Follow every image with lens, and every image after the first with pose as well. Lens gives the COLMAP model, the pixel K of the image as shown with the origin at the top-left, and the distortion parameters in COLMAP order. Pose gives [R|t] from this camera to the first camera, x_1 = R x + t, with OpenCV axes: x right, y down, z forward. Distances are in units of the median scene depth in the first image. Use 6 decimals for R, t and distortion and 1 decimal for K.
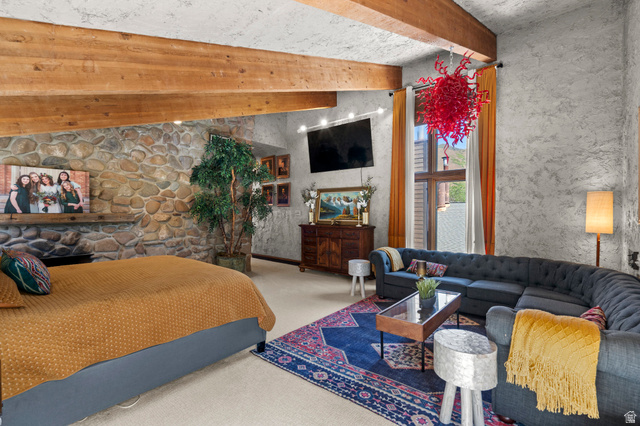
lens RADIAL K [[291.0, 0, 320.4], [0, 291.0, 213.7], [0, 0, 1]] dist [-0.000149, -0.000316]
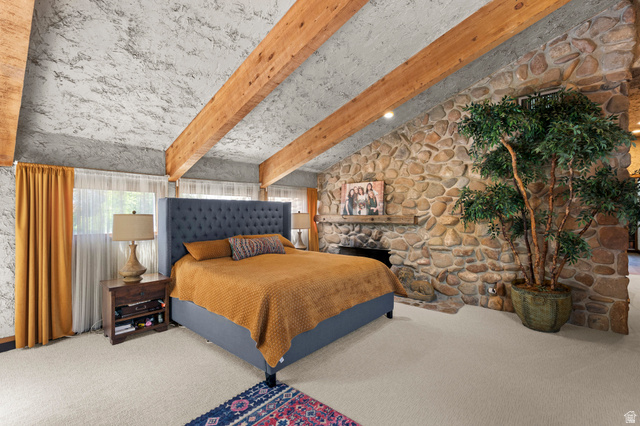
lens RADIAL K [[291.0, 0, 320.4], [0, 291.0, 211.5], [0, 0, 1]] dist [-0.000149, -0.000316]
pose [[-0.012873, -0.010989, -0.999857, 0.405293], [-0.006072, 0.999922, -0.010912, -0.002396], [0.999899, 0.005931, -0.012939, 0.760270]]
